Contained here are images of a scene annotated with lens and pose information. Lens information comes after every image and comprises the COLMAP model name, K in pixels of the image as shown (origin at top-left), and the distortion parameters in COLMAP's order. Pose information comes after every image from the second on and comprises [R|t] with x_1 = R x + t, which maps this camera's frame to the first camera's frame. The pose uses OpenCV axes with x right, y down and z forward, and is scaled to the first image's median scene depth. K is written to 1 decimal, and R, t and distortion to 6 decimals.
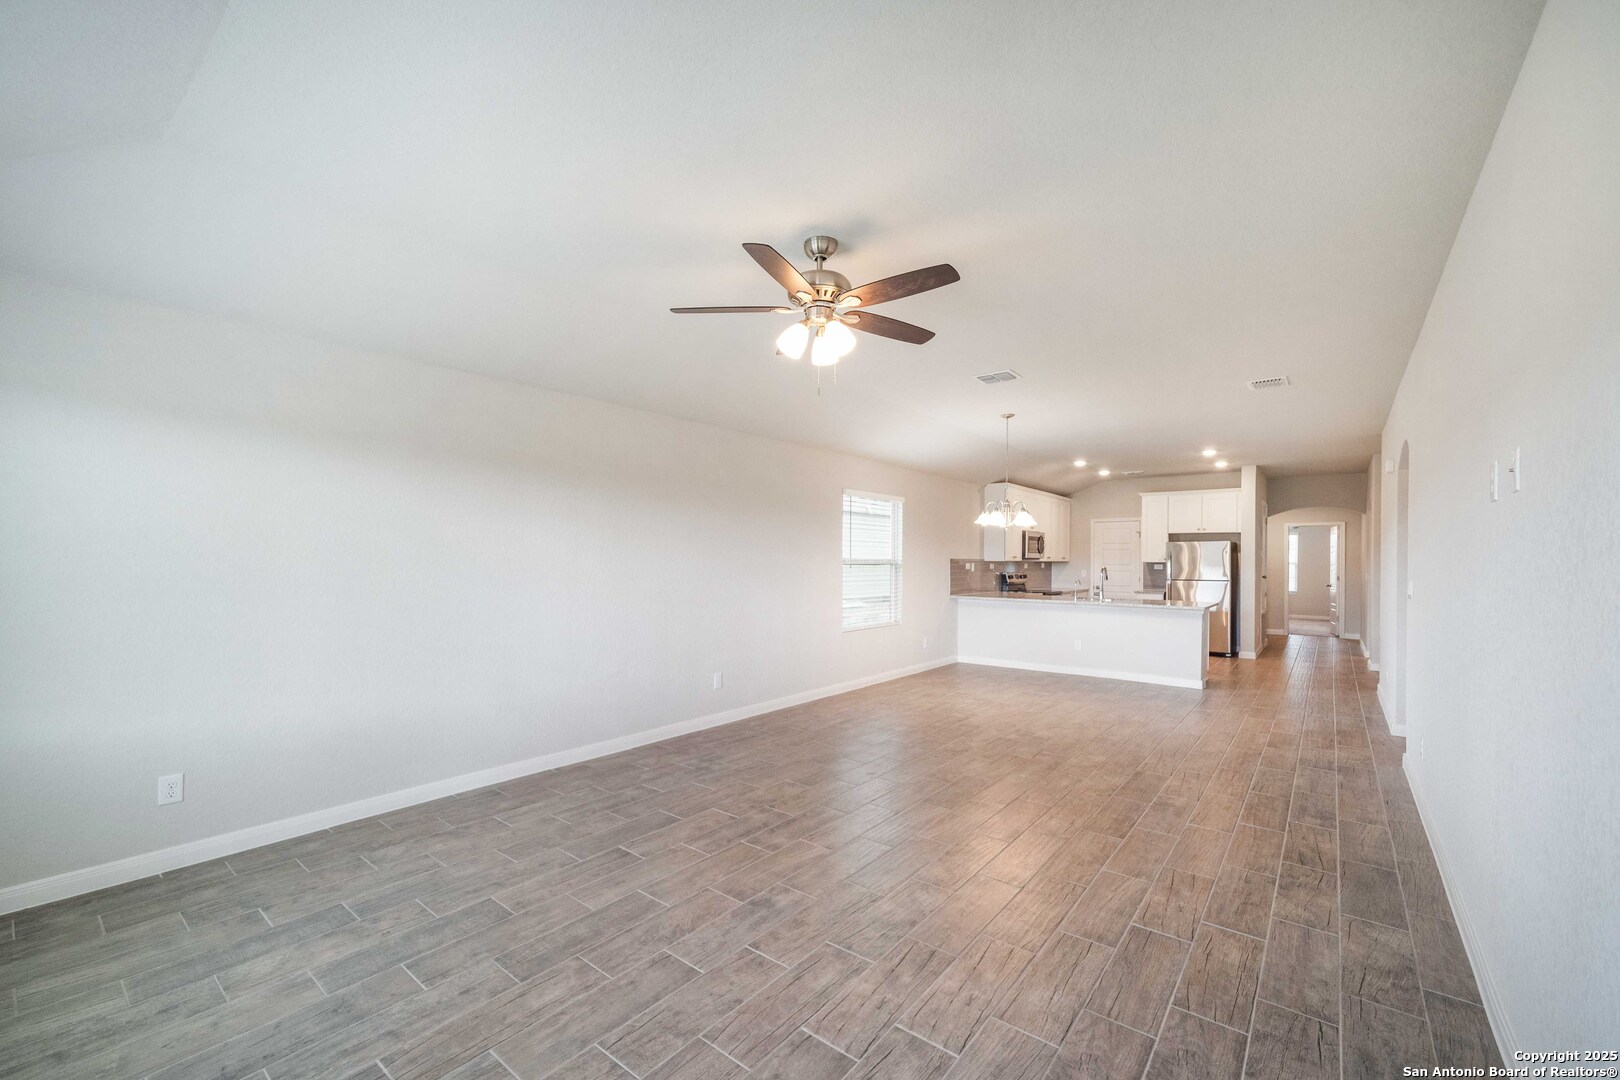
lens RADIAL K [[660.5, 0, 792.1], [0, 660.5, 551.4], [0, 0, 1]] dist [-0.002423, 0.000989]
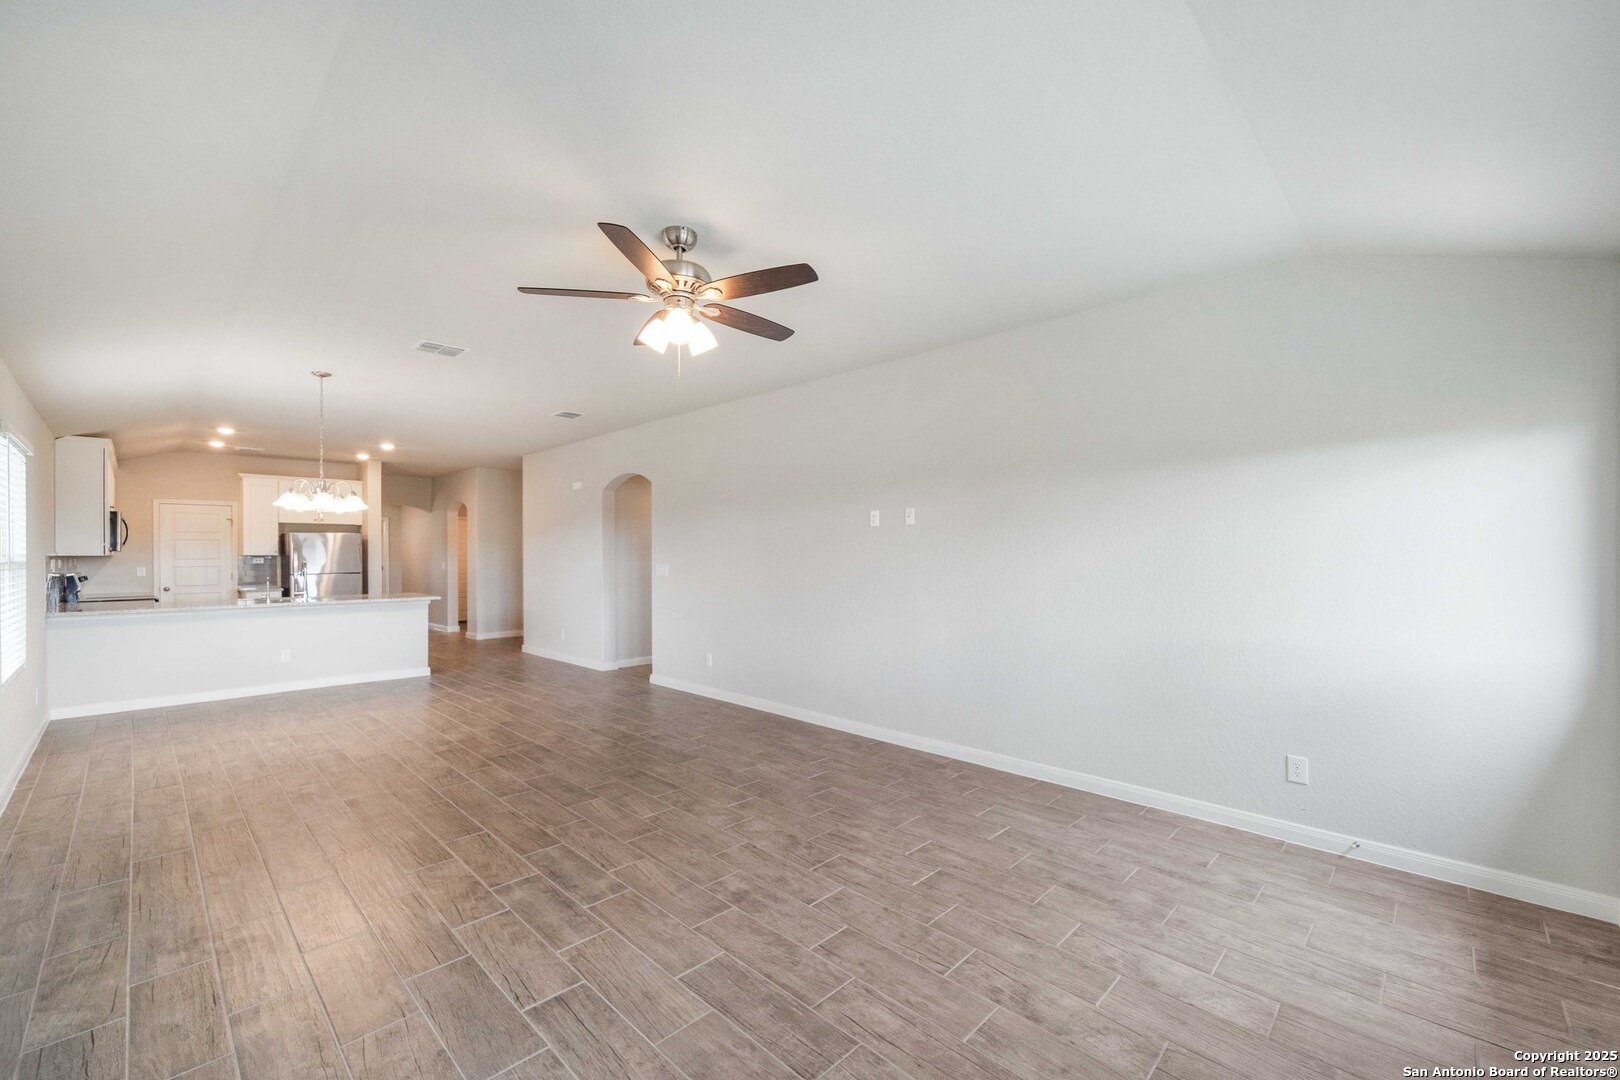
lens RADIAL K [[660.5, 0, 820.7], [0, 660.5, 548.9], [0, 0, 1]] dist [-0.002423, 0.000989]
pose [[0.084901, -0.000577, 0.996389, -0.785971], [-0.008801, 0.999960, 0.001329, 0.001030], [-0.996351, -0.008882, 0.084892, 0.603485]]
